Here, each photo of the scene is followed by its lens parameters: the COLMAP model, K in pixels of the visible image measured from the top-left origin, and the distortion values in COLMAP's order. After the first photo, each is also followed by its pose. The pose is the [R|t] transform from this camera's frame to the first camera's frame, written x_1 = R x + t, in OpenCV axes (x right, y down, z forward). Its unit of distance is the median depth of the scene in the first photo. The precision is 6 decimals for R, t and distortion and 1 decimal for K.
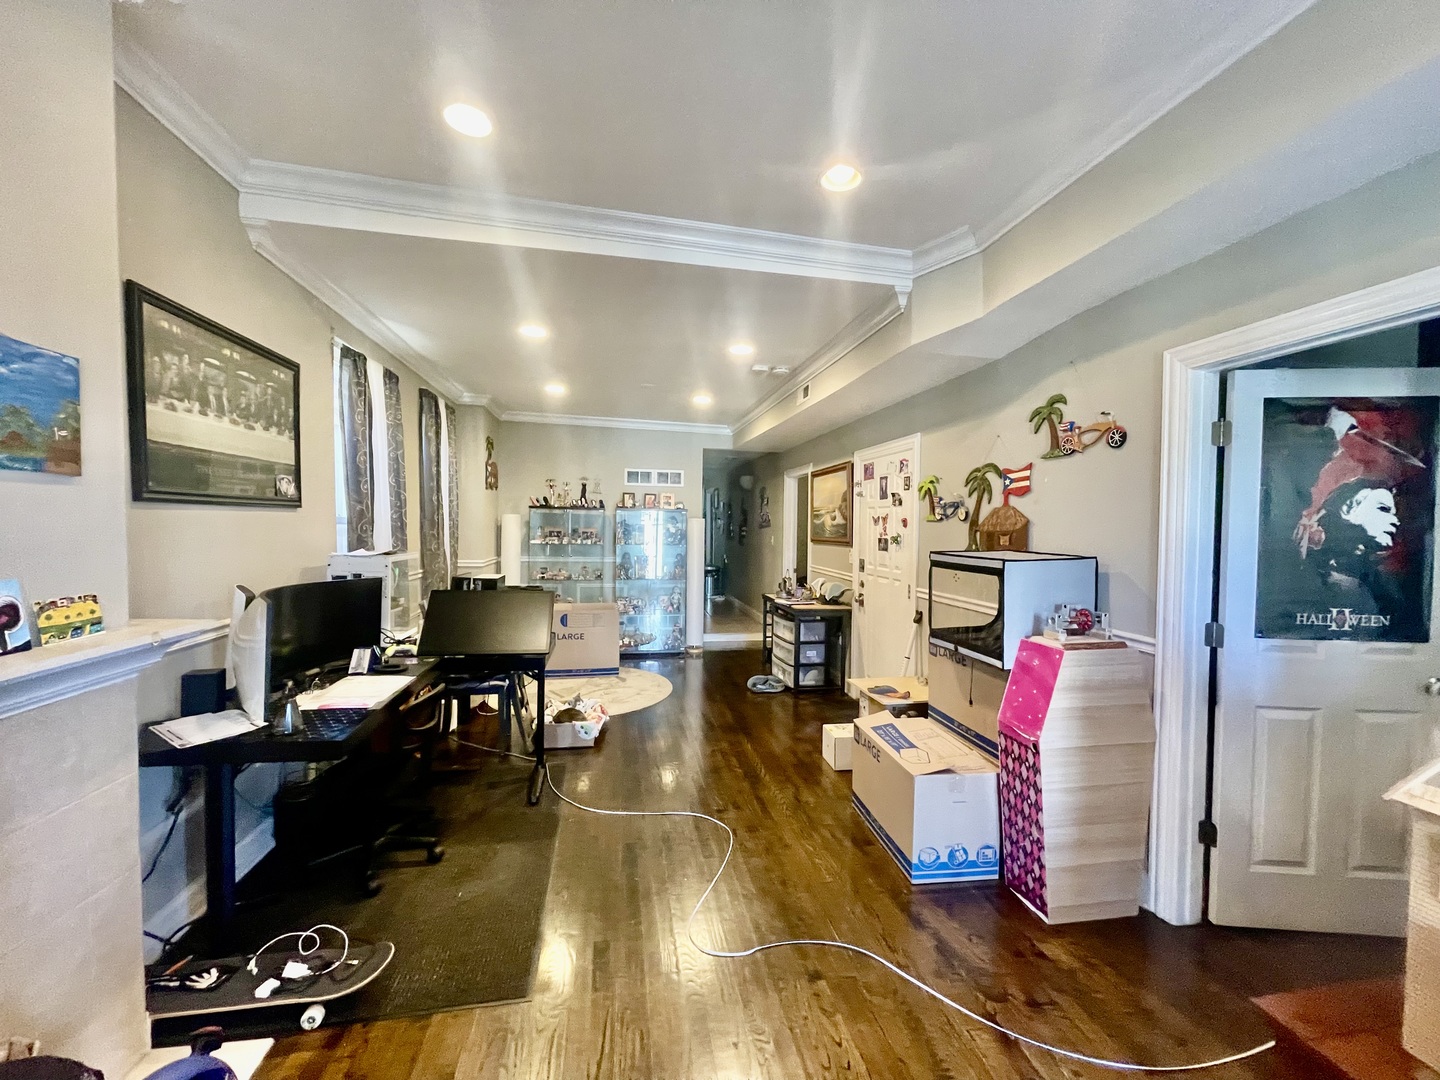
lens RADIAL K [[575.8, 0, 720.1], [0, 575.8, 543.6], [0, 0, 1]] dist [-0.002526, -0.000131]
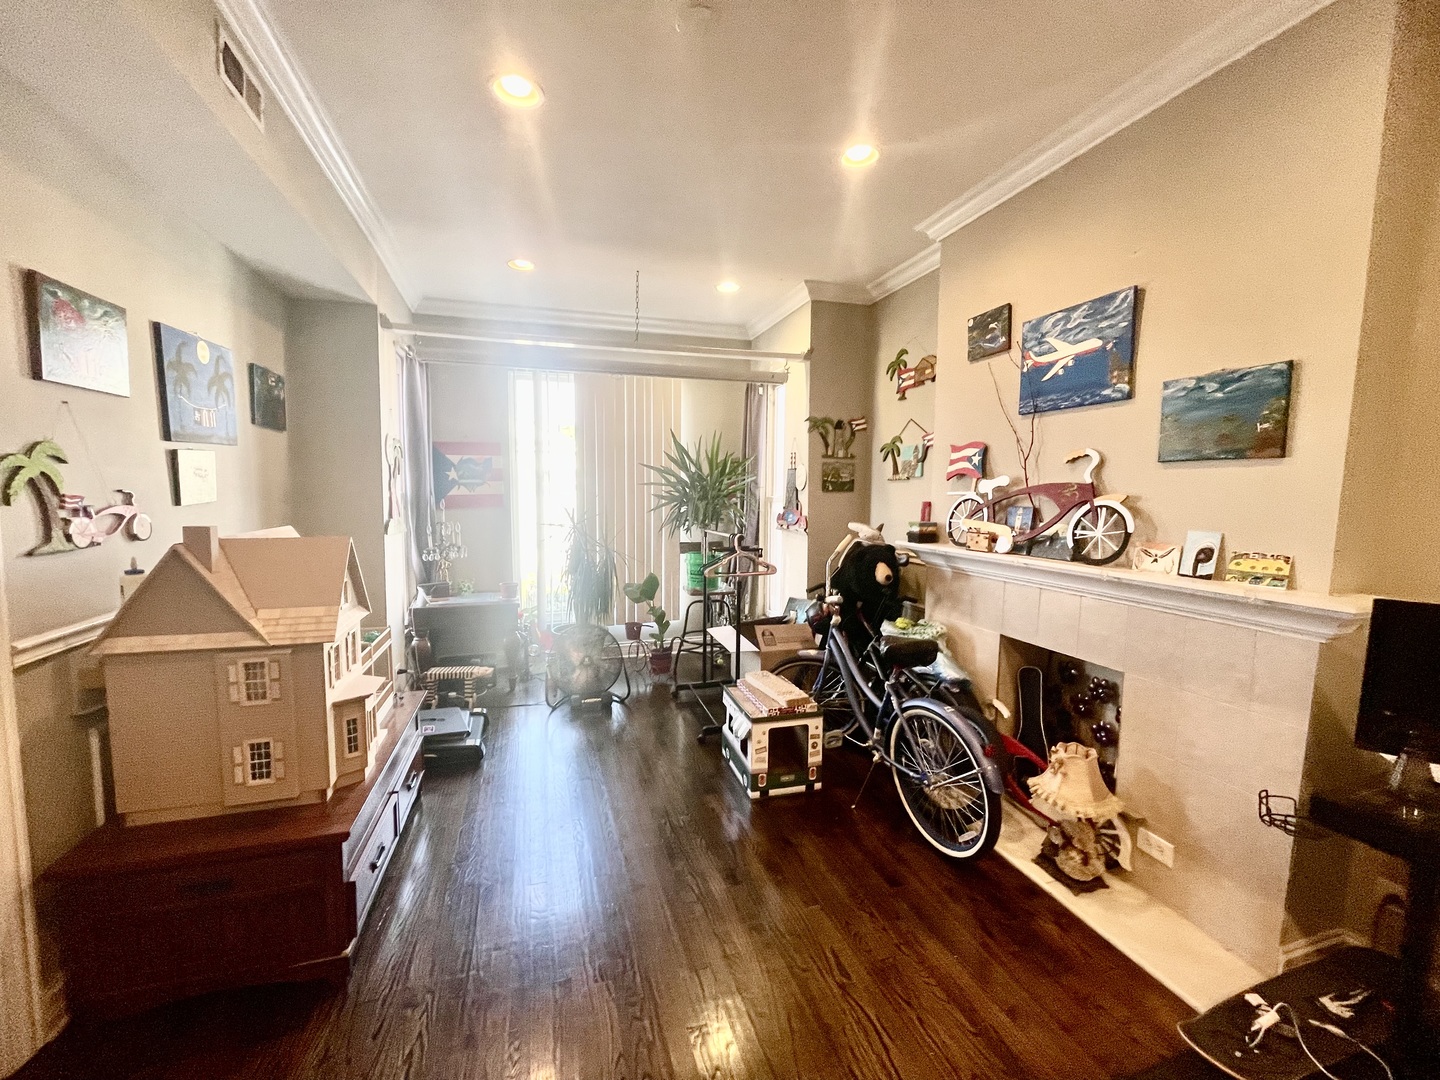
lens RADIAL K [[575.8, 0, 719.5], [0, 575.8, 540.0], [0, 0, 1]] dist [-0.002526, -0.000131]
pose [[-0.990952, -0.021772, -0.132439, 0.236867], [-0.036977, 0.992855, 0.113452, -0.037033], [0.129022, 0.117323, -0.984677, 2.093815]]
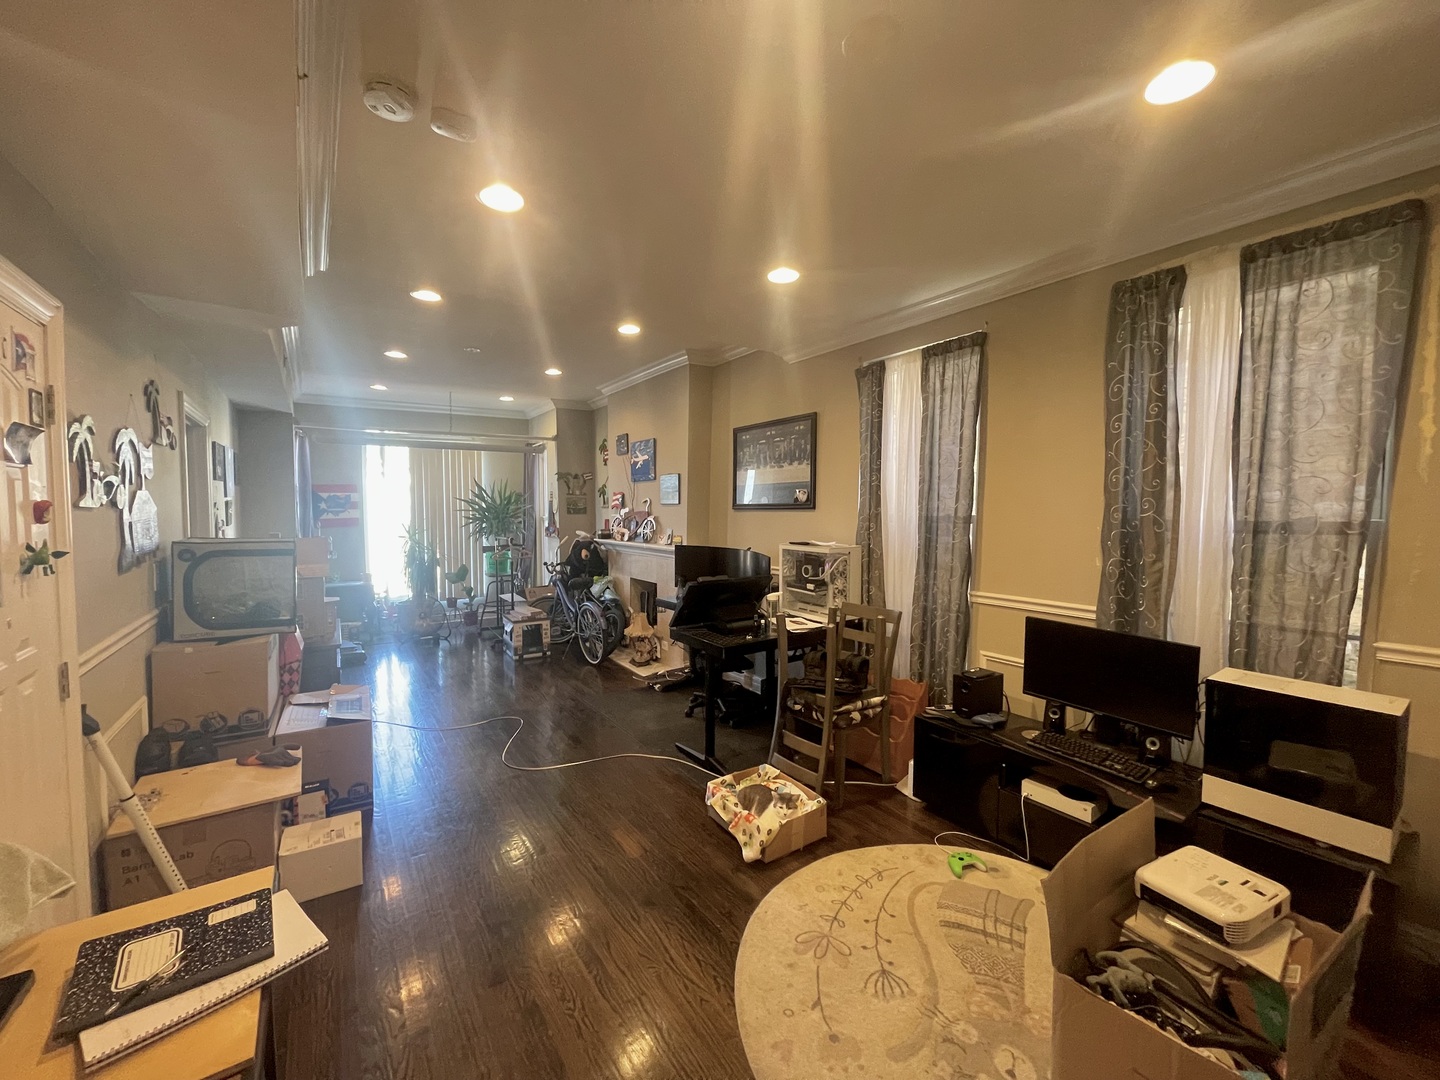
lens RADIAL K [[575.8, 0, 719.5], [0, 575.8, 539.8], [0, 0, 1]] dist [-0.002526, -0.000131]
pose [[-0.910767, -0.003798, -0.412903, 0.222428], [-0.036339, 0.996815, 0.070985, -0.162833], [0.411318, 0.079655, -0.908005, 4.695599]]
